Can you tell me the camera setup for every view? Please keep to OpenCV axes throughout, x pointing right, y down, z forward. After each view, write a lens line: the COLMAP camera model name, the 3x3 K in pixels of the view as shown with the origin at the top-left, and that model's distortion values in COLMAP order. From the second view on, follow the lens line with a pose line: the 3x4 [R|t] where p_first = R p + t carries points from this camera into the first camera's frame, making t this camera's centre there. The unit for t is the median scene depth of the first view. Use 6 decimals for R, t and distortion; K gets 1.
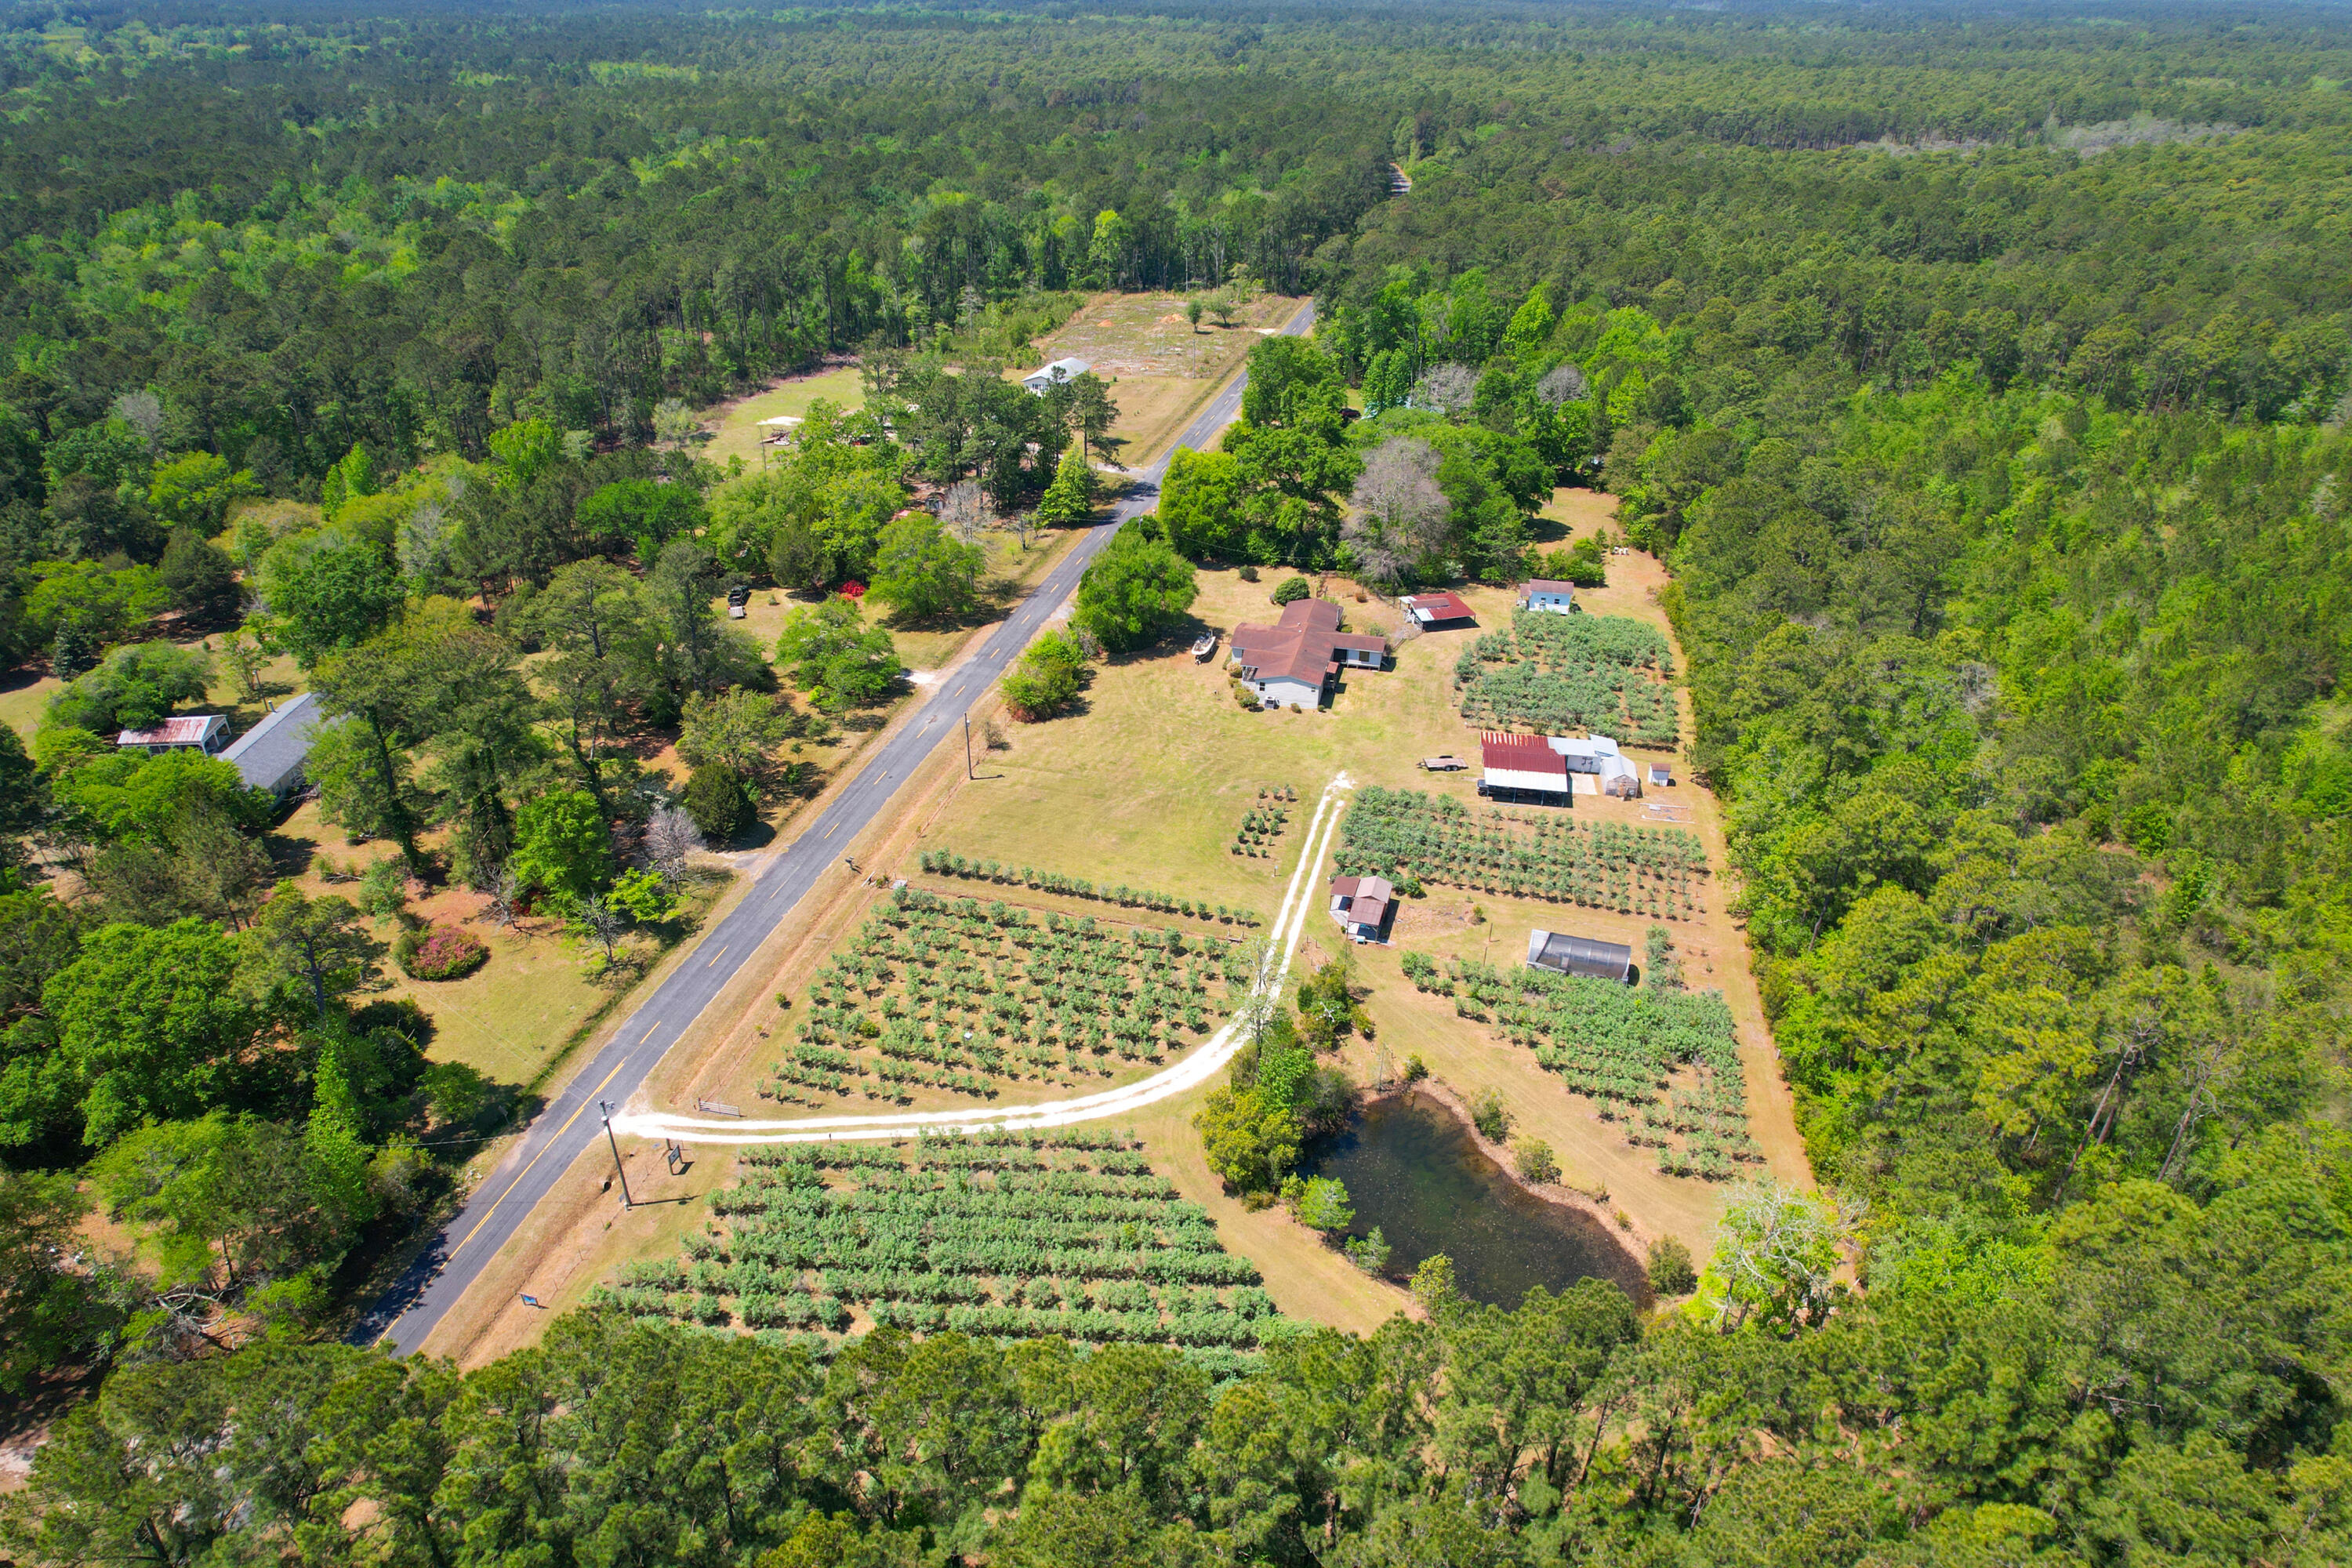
lens RADIAL K [[1509.6, 0, 1197.3], [0, 1509.6, 808.9], [0, 0, 1]] dist [-0.065336, -0.000410]
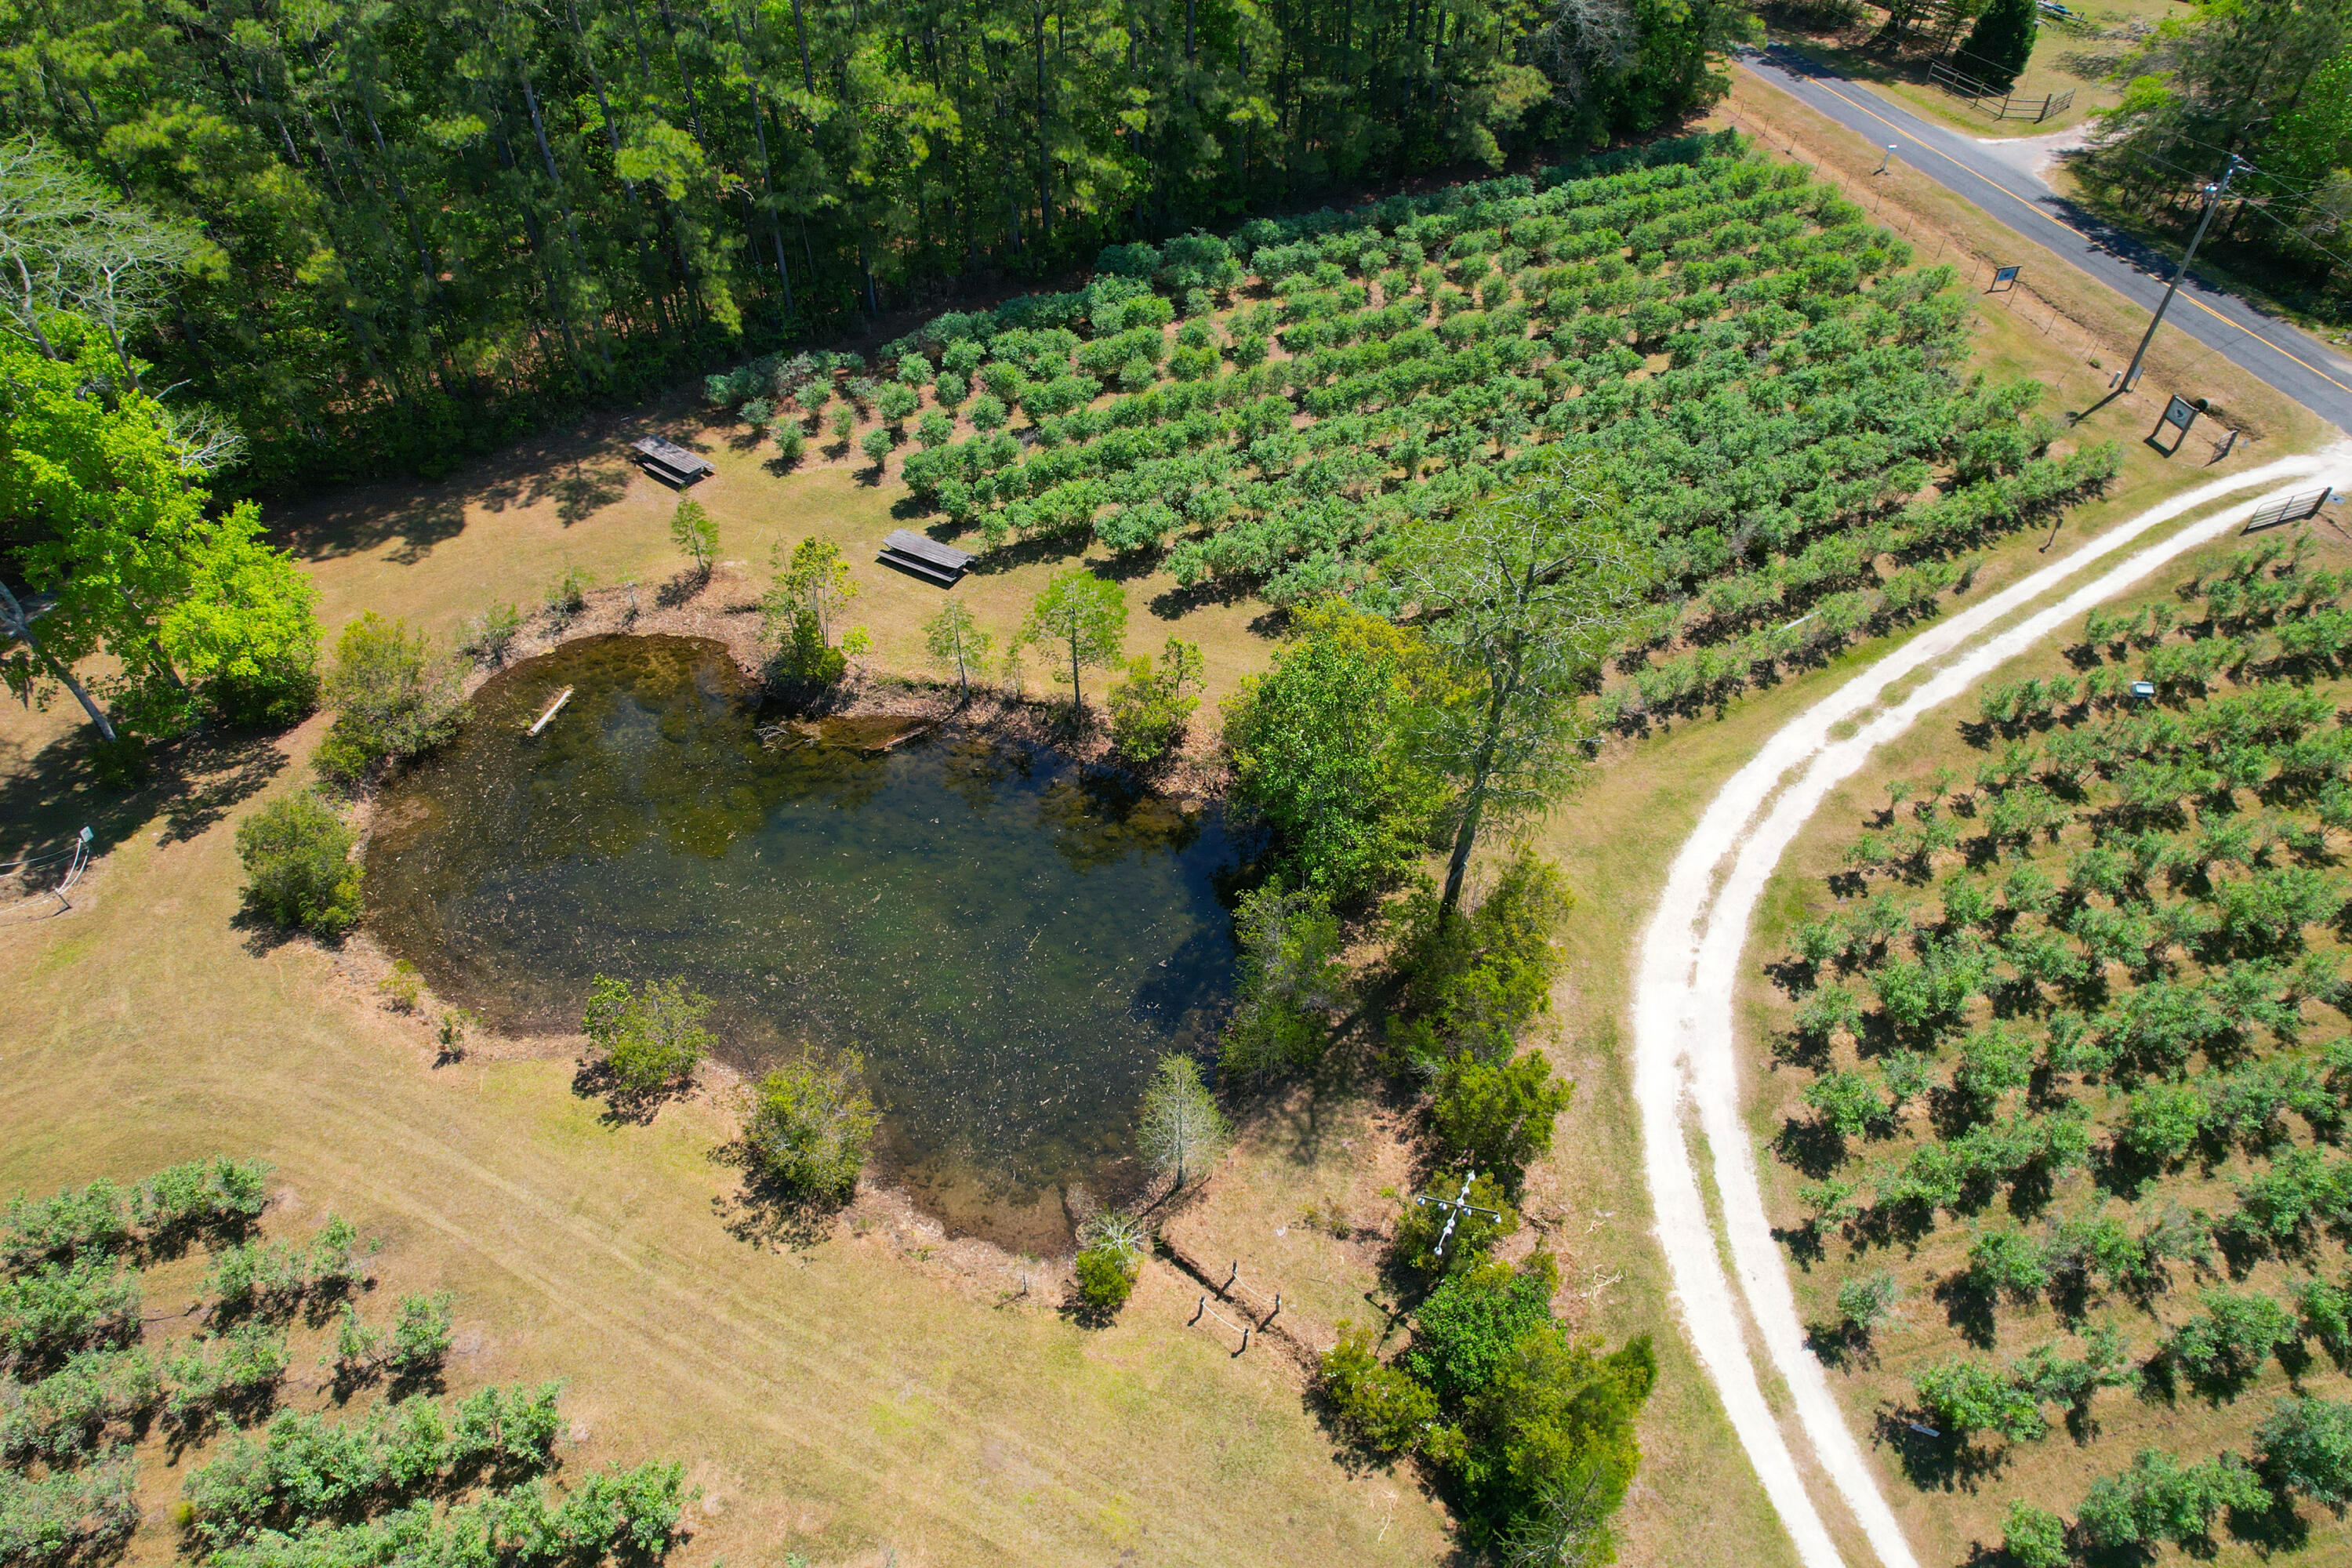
lens RADIAL K [[1504.9, 0, 1180.1], [0, 1504.9, 786.6], [0, 0, 1]] dist [-0.077232, 0.071584]
pose [[-0.875726, 0.320381, -0.361192, 0.182666], [-0.263011, 0.310798, 0.913362, -0.107174], [0.404881, 0.894852, -0.187910, 0.868759]]
